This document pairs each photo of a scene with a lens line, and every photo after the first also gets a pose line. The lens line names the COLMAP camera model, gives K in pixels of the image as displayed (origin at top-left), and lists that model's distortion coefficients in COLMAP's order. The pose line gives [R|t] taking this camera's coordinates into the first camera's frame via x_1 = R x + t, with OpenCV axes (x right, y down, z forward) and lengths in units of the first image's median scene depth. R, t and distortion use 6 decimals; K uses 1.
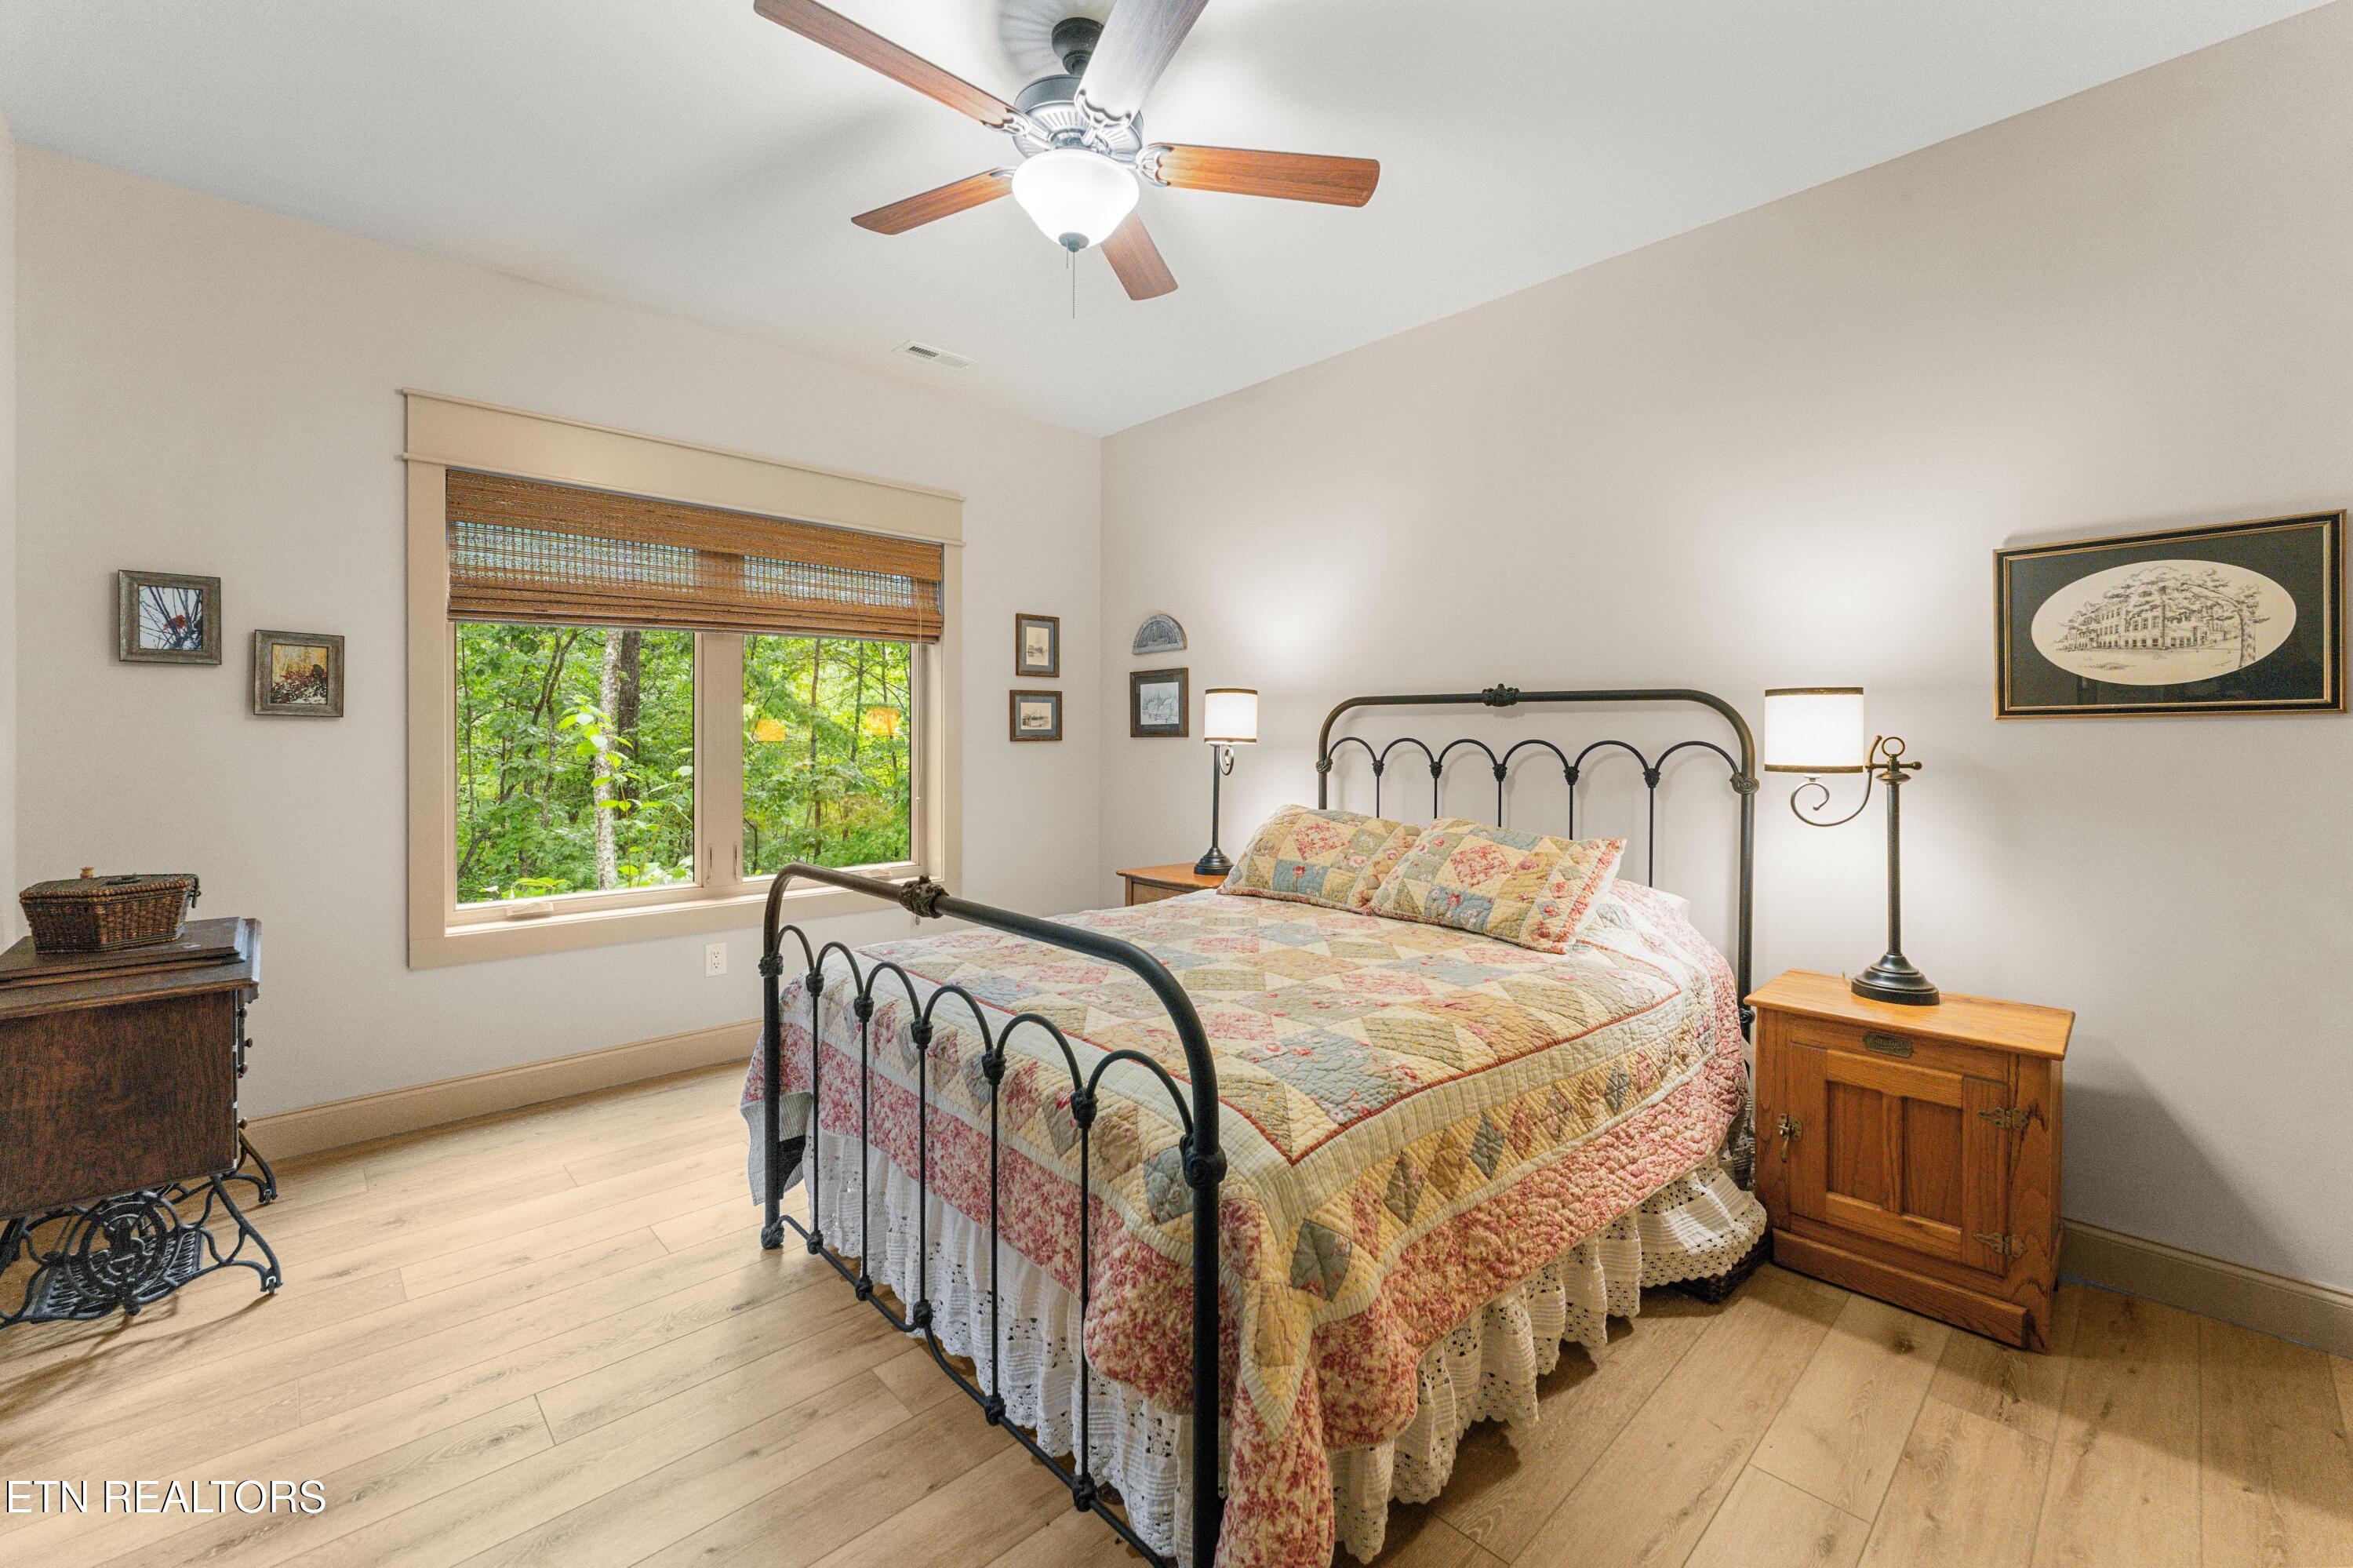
lens RADIAL K [[956.5, 0, 1167.7], [0, 956.5, 738.8], [0, 0, 1]] dist [-0.000780, -0.000287]
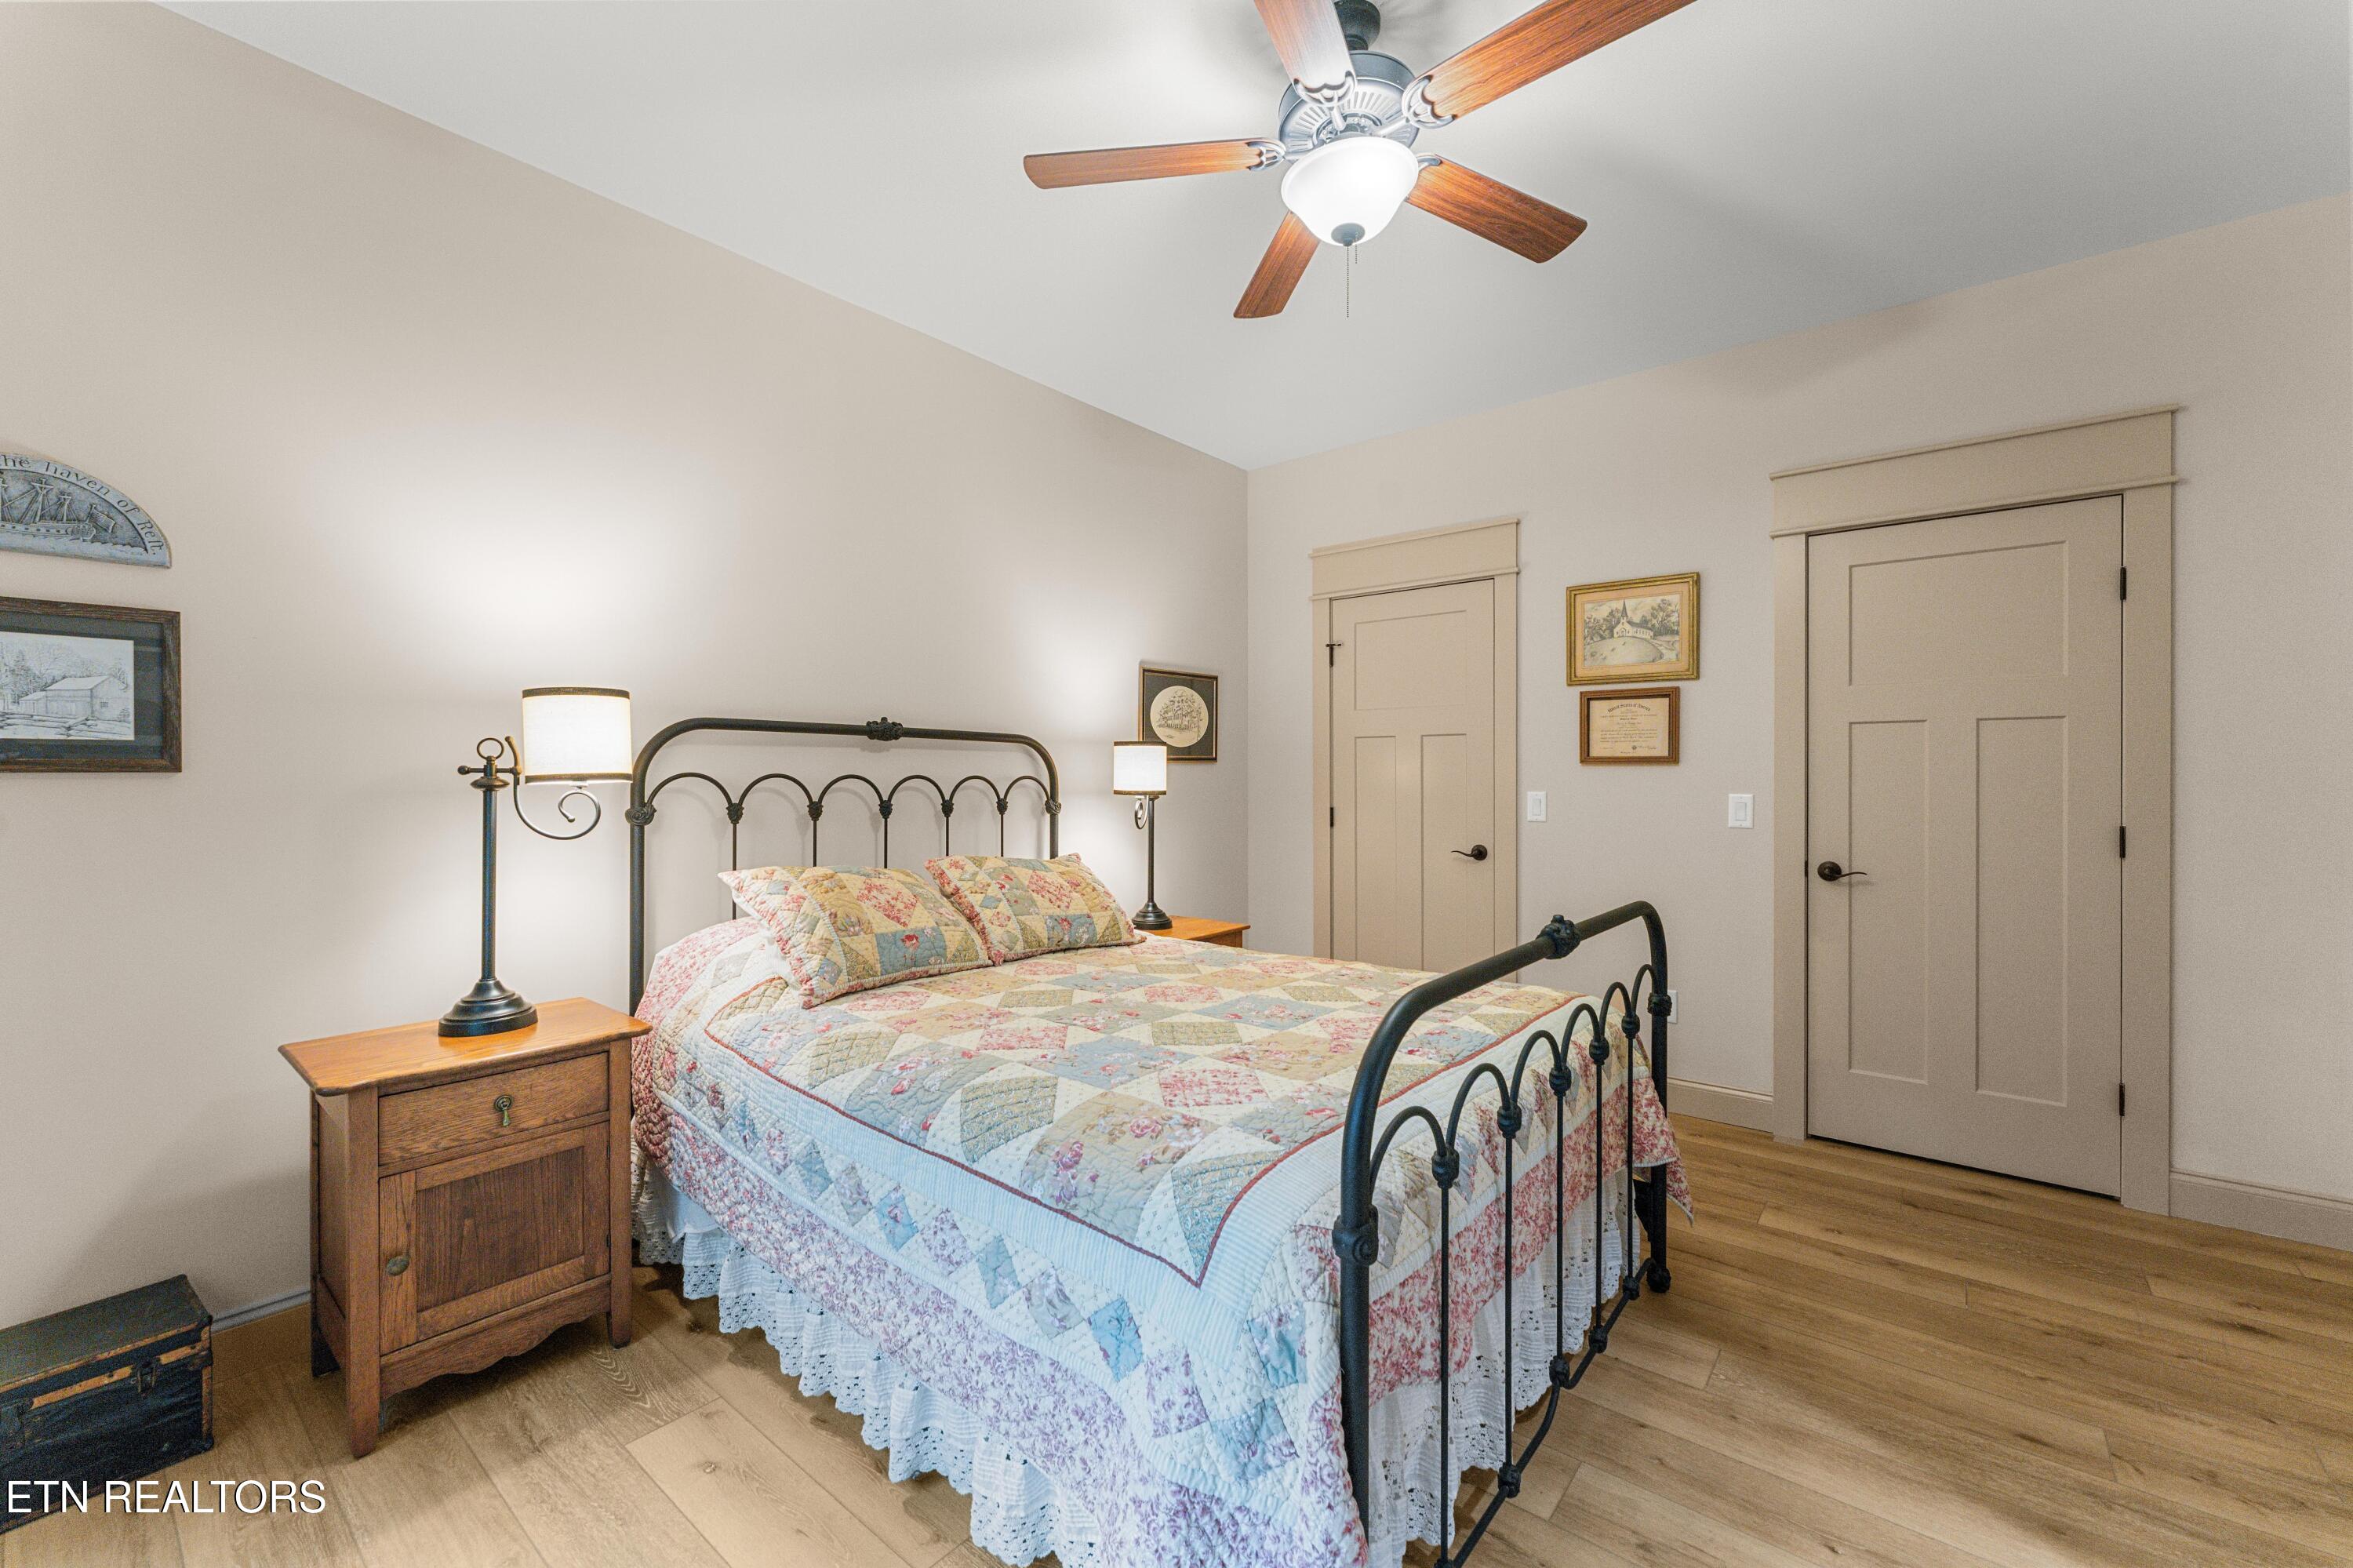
lens RADIAL K [[953.9, 0, 1163.0], [0, 953.9, 762.8], [0, 0, 1]] dist [-0.001024, -0.000190]
pose [[-0.116045, 0.003865, 0.993236, -0.683794], [-0.003704, 0.999984, -0.004324, -0.008871], [-0.993237, -0.004180, -0.116029, 0.881931]]
